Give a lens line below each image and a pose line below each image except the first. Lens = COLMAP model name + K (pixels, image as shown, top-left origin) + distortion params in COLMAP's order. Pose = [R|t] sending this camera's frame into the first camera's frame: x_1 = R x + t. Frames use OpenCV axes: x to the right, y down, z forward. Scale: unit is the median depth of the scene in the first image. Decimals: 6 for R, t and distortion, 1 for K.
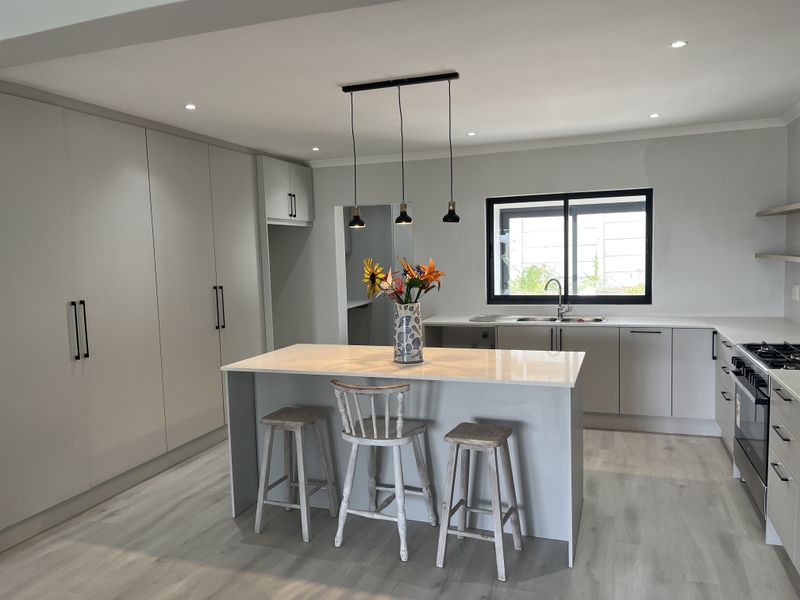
lens RADIAL K [[608.2, 0, 399.1], [0, 608.2, 298.2], [0, 0, 1]] dist [0.032989, -0.023150]
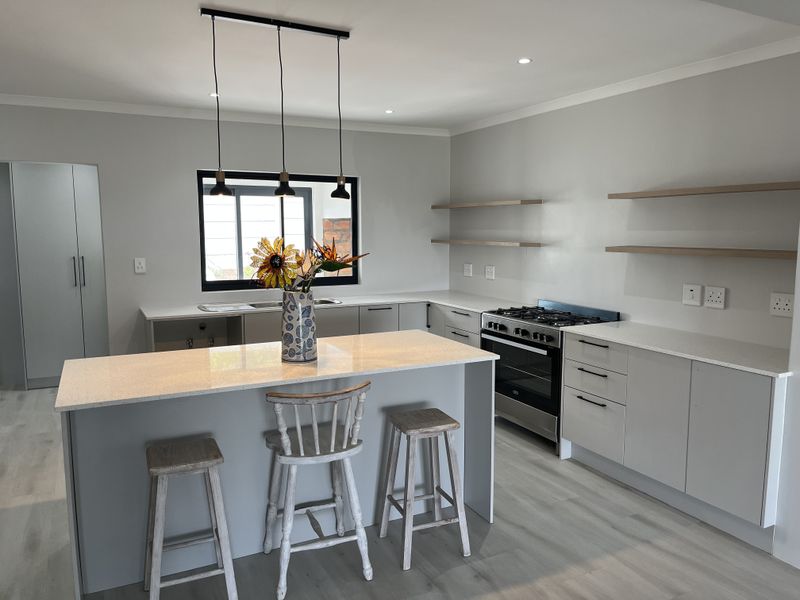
lens RADIAL K [[608.2, 0, 397.4], [0, 608.2, 299.3], [0, 0, 1]] dist [0.032989, -0.023150]
pose [[0.684649, -0.057734, 0.726583, -0.438852], [0.036607, 0.998324, 0.044832, -0.011857], [-0.727953, -0.004096, 0.685615, 0.271003]]
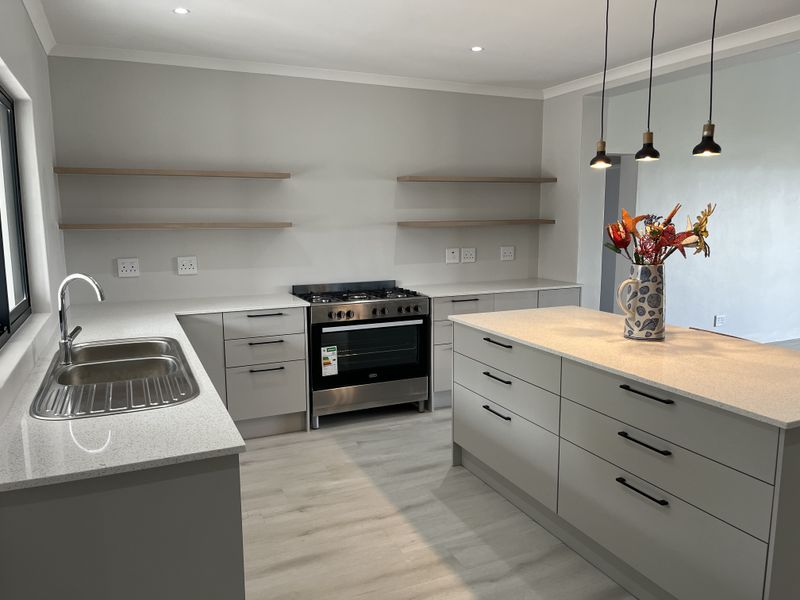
lens RADIAL K [[608.2, 0, 395.8], [0, 608.2, 302.2], [0, 0, 1]] dist [0.032989, -0.023150]
pose [[-0.695057, -0.066479, 0.715874, -0.284337], [0.082815, 0.981685, 0.171571, -0.090987], [-0.714169, 0.178537, -0.676822, 1.527582]]
